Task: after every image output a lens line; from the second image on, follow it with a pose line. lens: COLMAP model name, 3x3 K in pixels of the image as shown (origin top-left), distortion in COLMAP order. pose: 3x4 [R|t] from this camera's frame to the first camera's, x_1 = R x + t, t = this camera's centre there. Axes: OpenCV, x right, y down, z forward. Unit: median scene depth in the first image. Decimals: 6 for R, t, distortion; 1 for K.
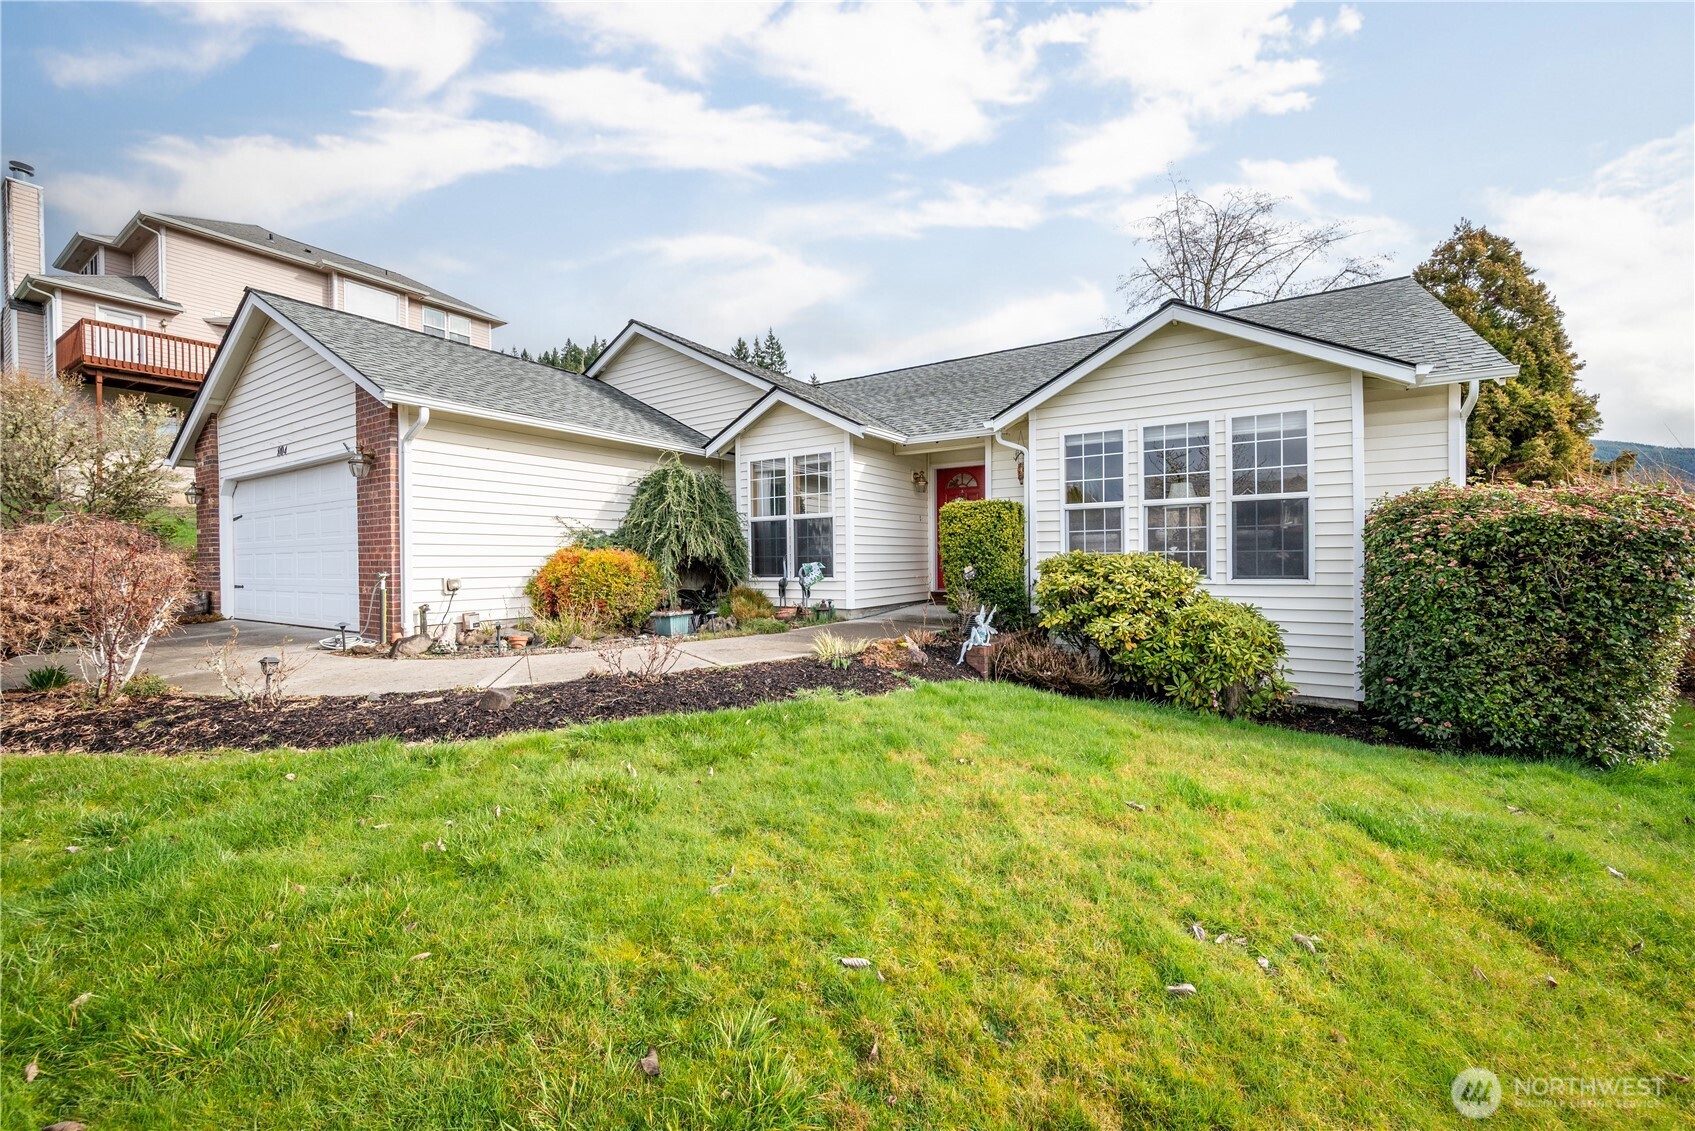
lens RADIAL K [[669.1, 0, 846.9], [0, 669.1, 570.0], [0, 0, 1]] dist [-0.000142, -0.000034]
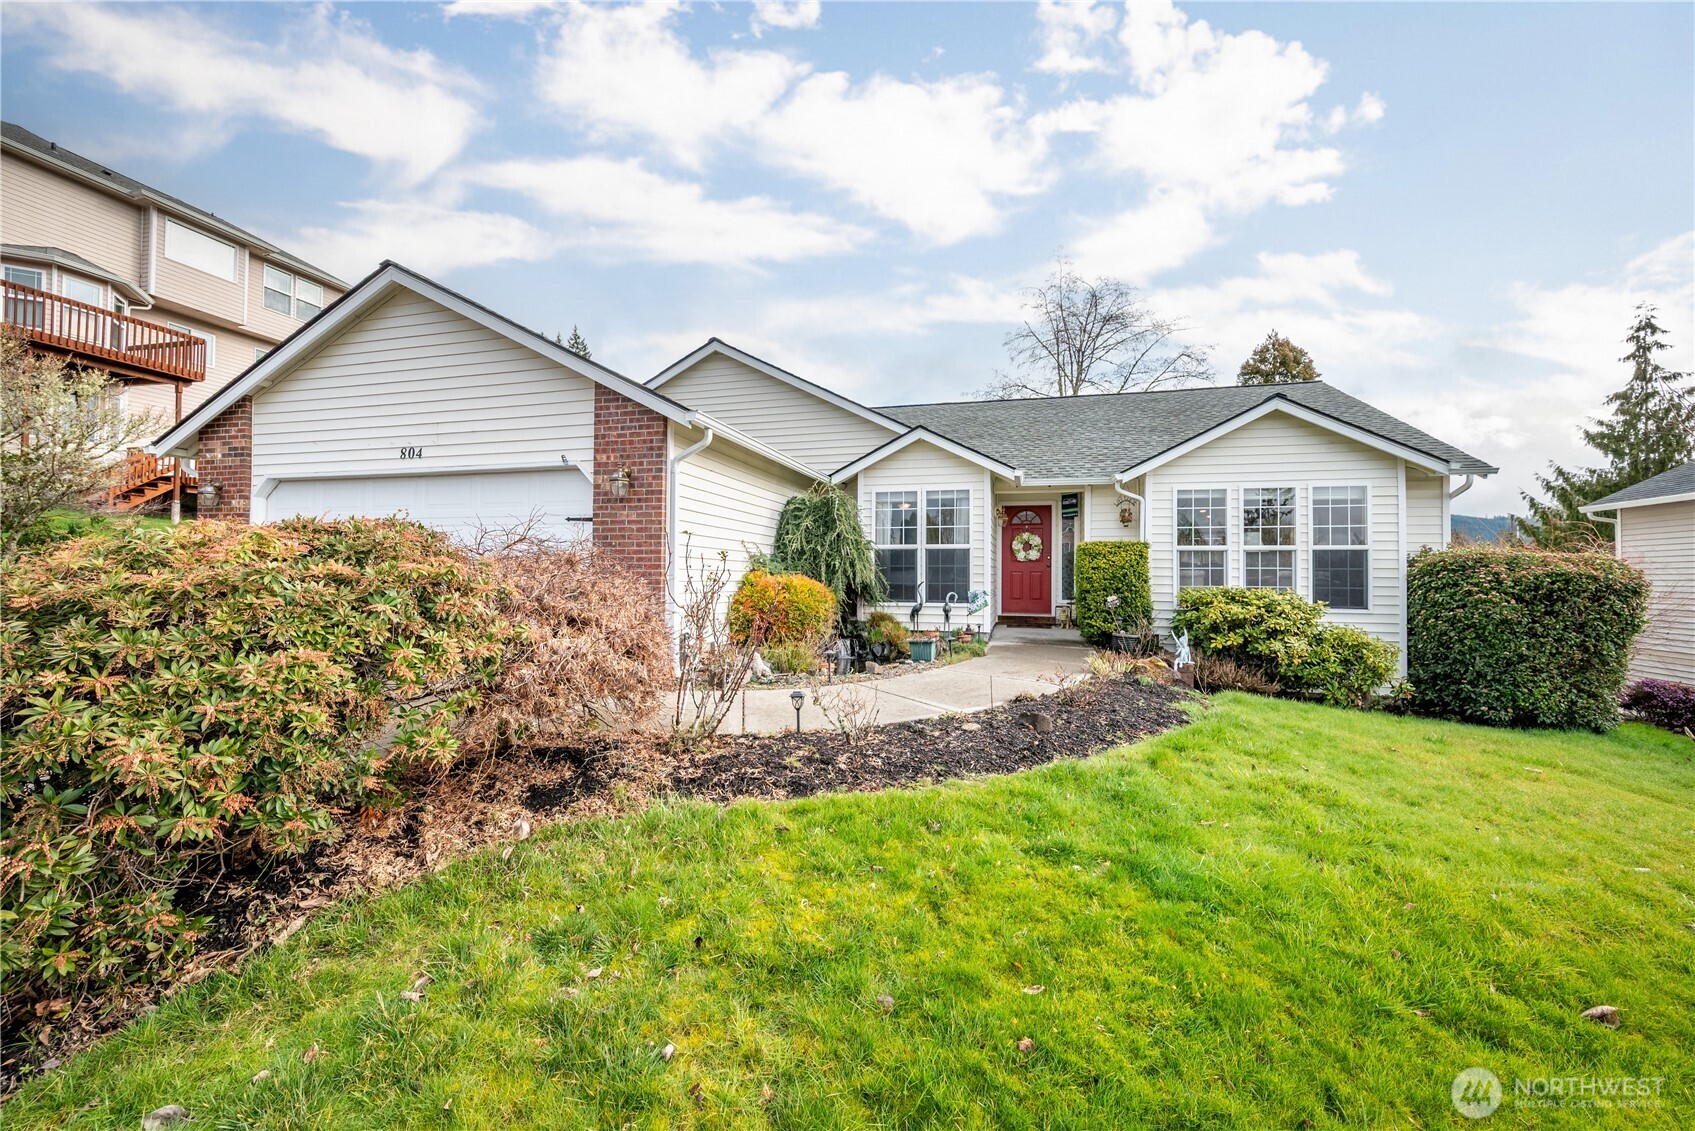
lens RADIAL K [[669.1, 0, 846.9], [0, 669.1, 570.0], [0, 0, 1]] dist [-0.000142, -0.000034]
pose [[0.953156, 0.020450, 0.301787, -0.581072], [-0.013089, 0.999566, -0.026392, -0.012902], [-0.302196, 0.021206, 0.953010, 0.014454]]
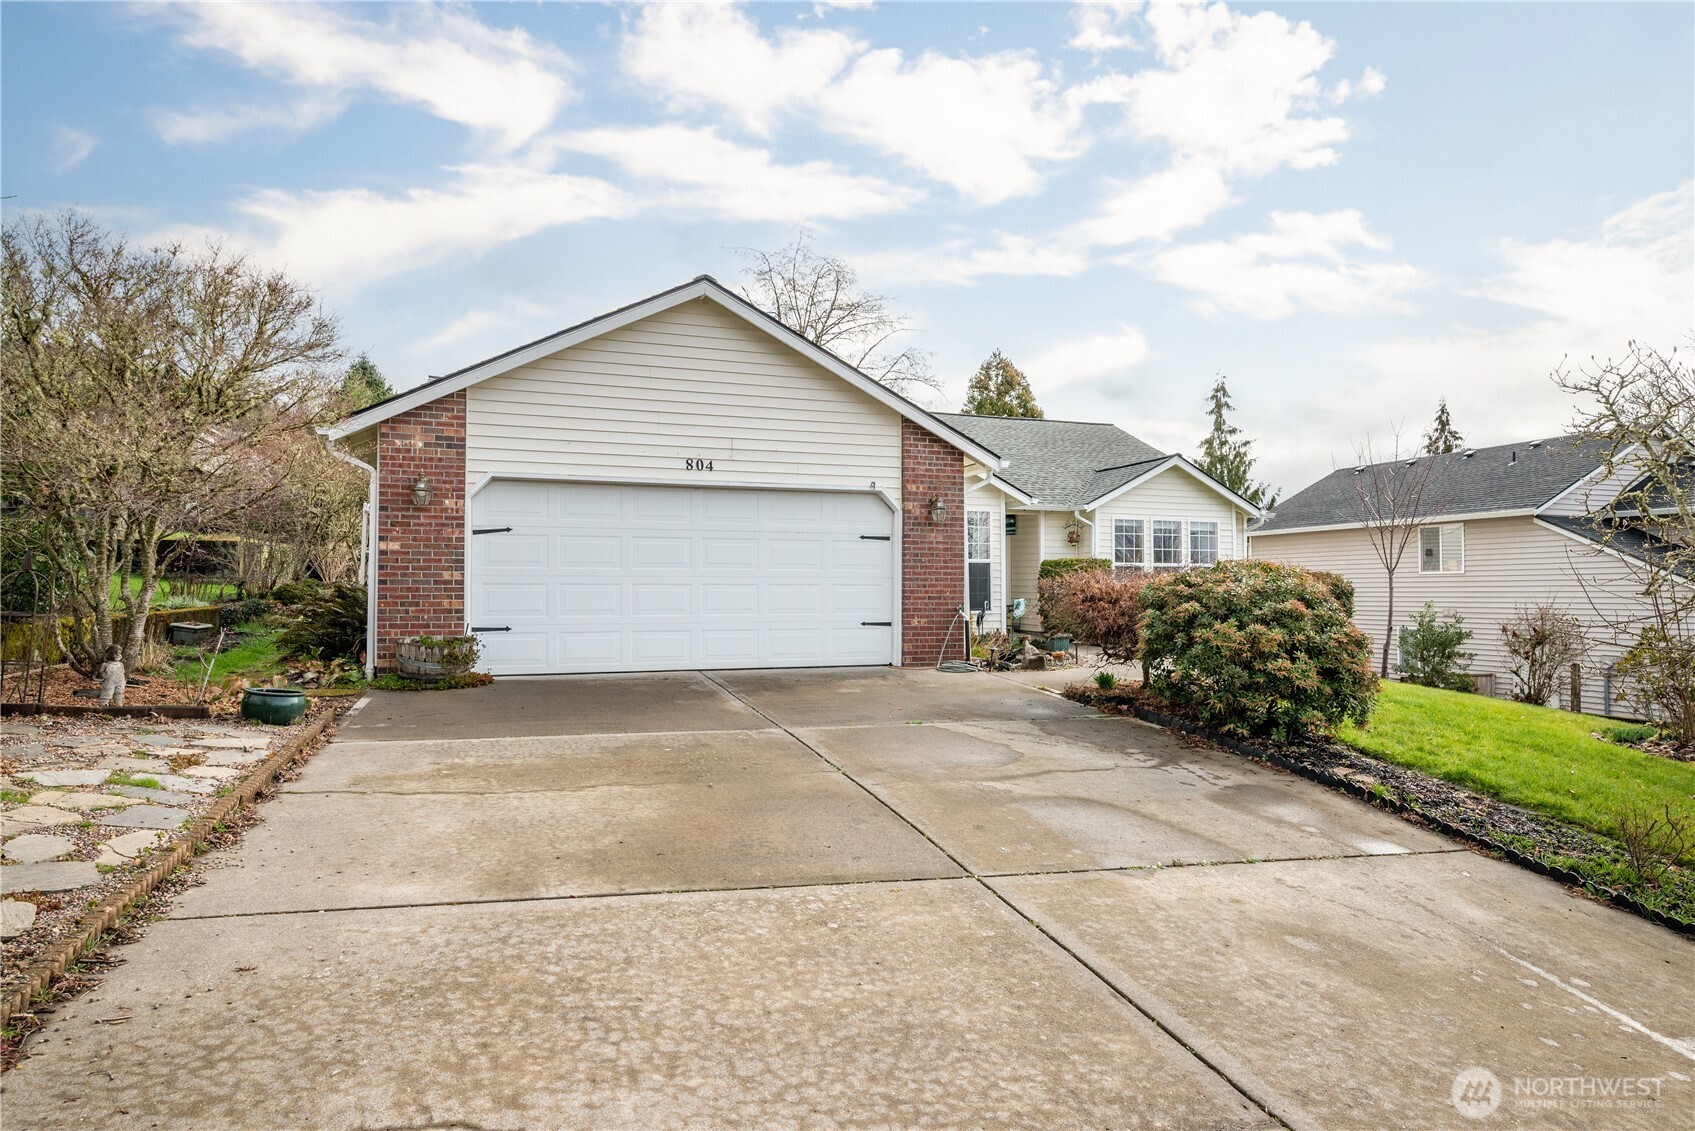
lens RADIAL K [[964.8, 0, 847.5], [0, 964.8, 565.5], [0, 0, 1]] dist [0.000281, 0.000048]
pose [[0.609549, 0.031362, 0.792128, -1.741487], [0.004266, 0.999073, -0.042839, 0.003511], [-0.792737, 0.029492, 0.608850, 0.107838]]
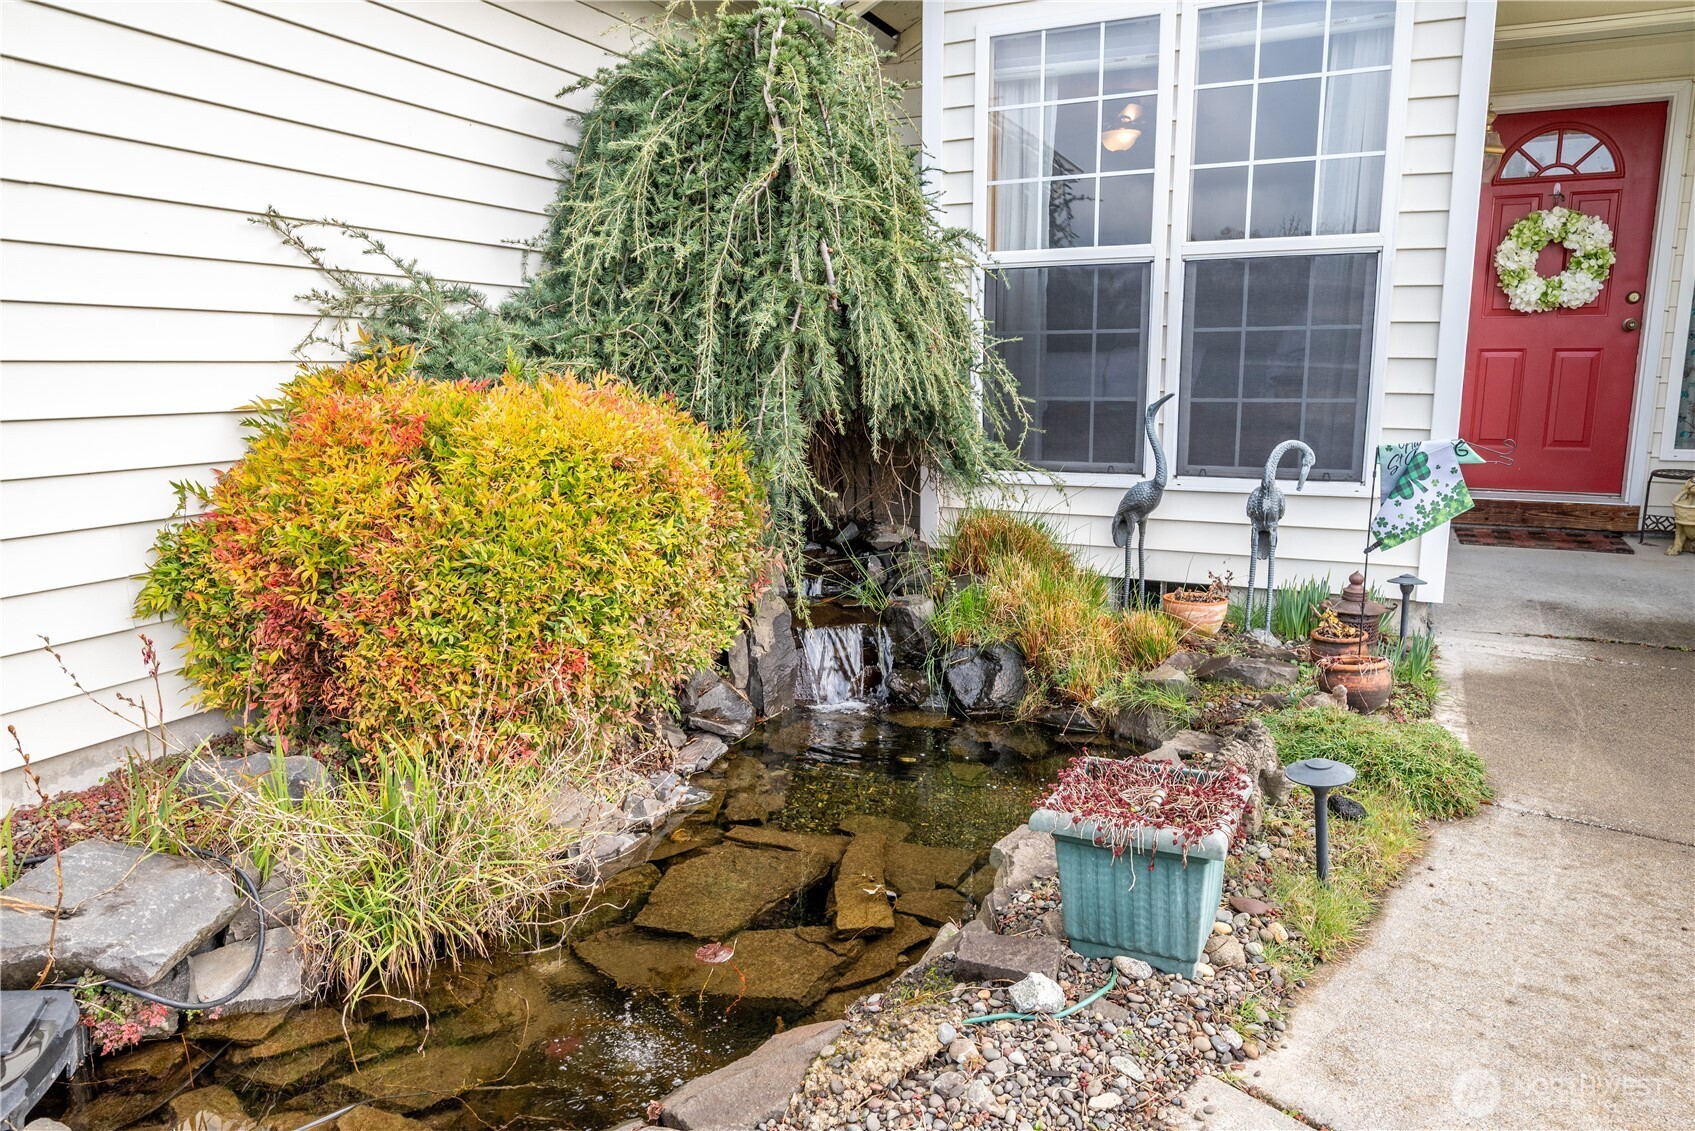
lens RADIAL K [[1117.2, 0, 847.5], [0, 1117.2, 565.5], [0, 0, 1]] dist [-0.002744, -0.002699]
pose [[0.990417, -0.017642, 0.136980, -0.307068], [-0.005094, 0.986467, 0.163879, -0.030566], [-0.138017, -0.163007, 0.976924, 0.623032]]
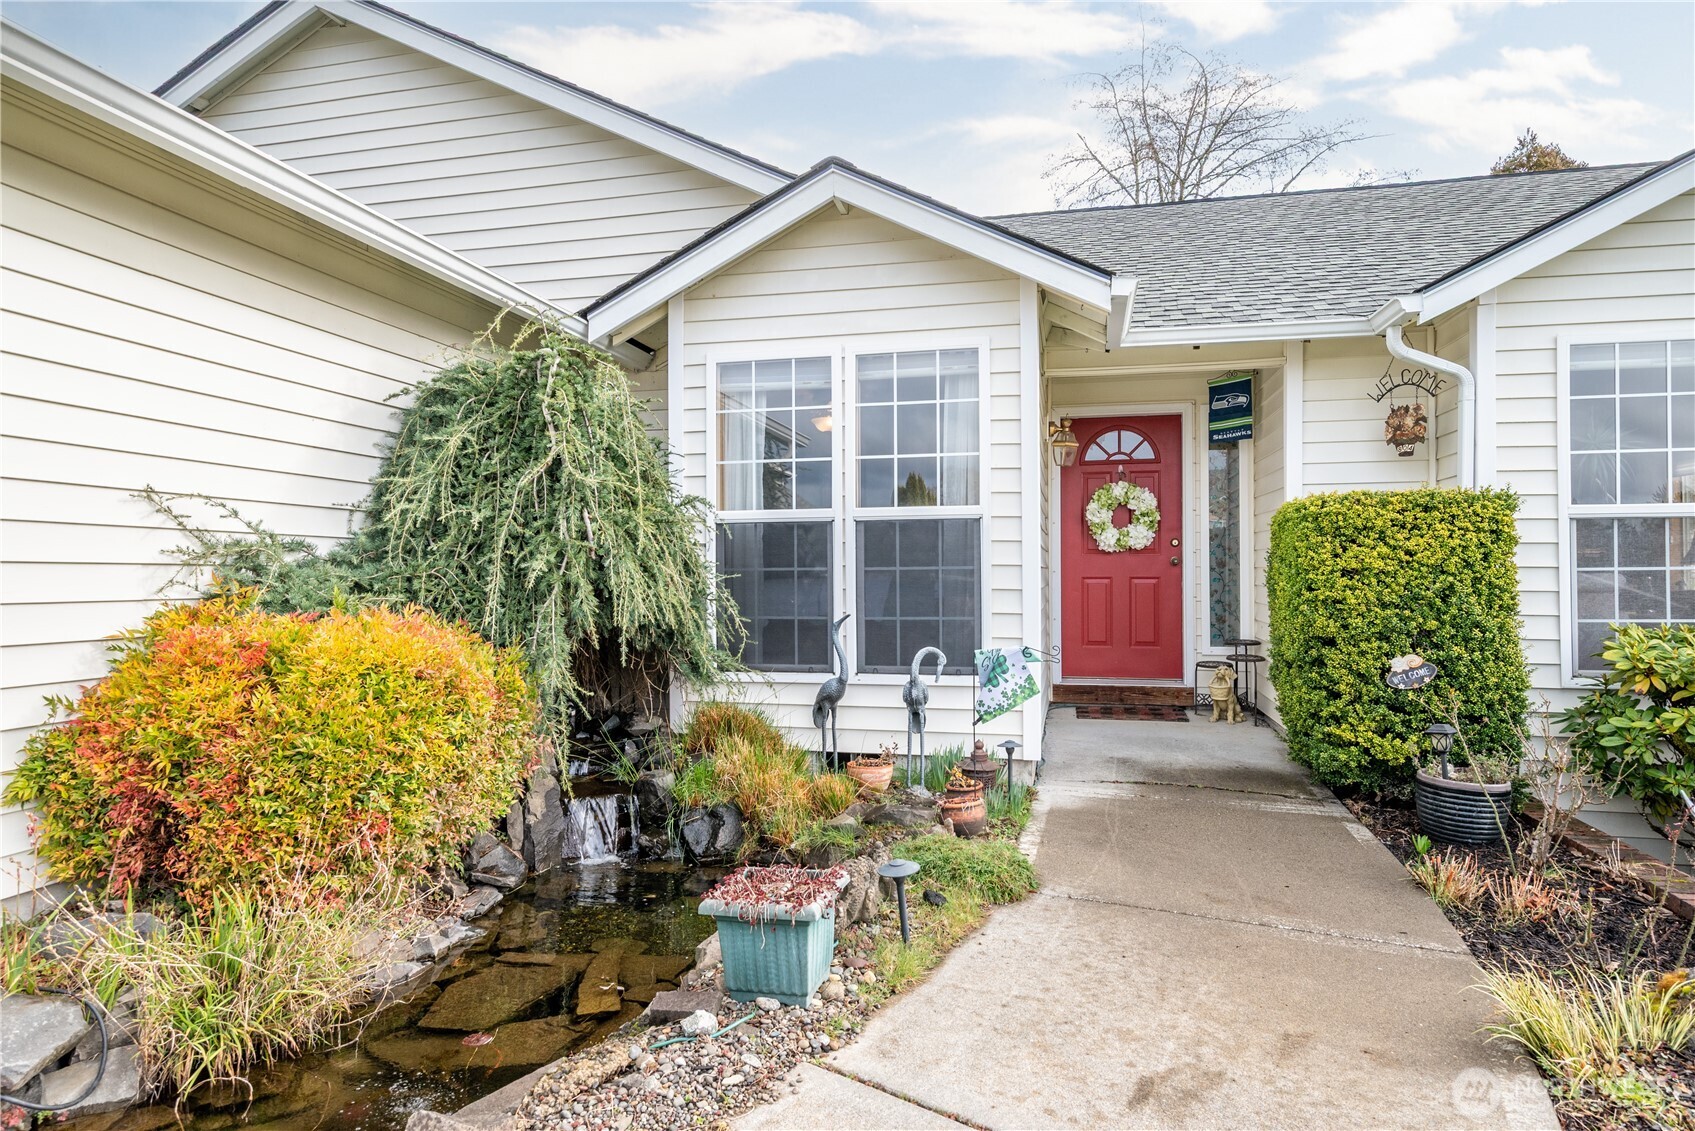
lens RADIAL K [[982.7, 0, 847.5], [0, 982.7, 565.5], [0, 0, 1]] dist [-0.002844, 0.001277]
pose [[0.941212, 0.010963, 0.337638, -0.300703], [-0.002617, 0.999680, -0.025163, -0.040037], [-0.337806, 0.022800, 0.940939, 0.531376]]
